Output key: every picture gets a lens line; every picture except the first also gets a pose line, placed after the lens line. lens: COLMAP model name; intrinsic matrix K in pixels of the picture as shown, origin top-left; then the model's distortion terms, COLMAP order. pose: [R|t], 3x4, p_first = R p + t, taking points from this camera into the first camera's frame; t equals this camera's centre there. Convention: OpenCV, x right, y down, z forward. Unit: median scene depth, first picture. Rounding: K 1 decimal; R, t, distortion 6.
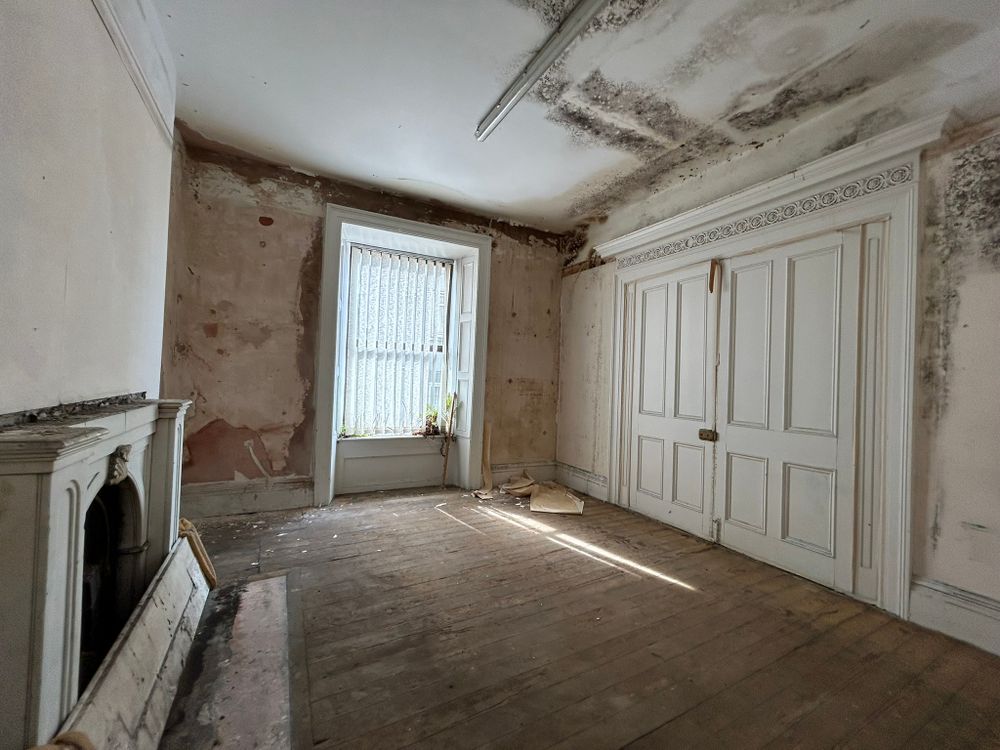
lens RADIAL K [[405.6, 0, 501.9], [0, 405.6, 374.4], [0, 0, 1]] dist [-0.002223, 0.000063]
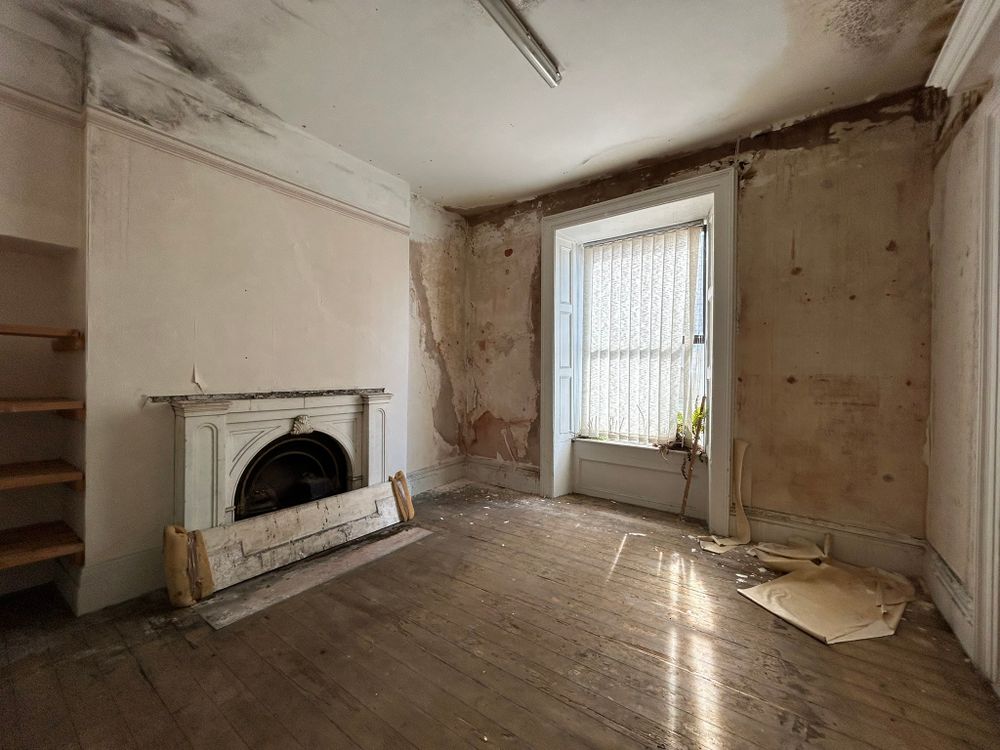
lens RADIAL K [[405.6, 0, 501.9], [0, 405.6, 374.4], [0, 0, 1]] dist [-0.002223, 0.000063]
pose [[0.428959, -0.027040, -0.902919, 0.494469], [0.015775, 0.999624, -0.022442, 0.019083], [0.903186, -0.004617, 0.429224, 0.434218]]
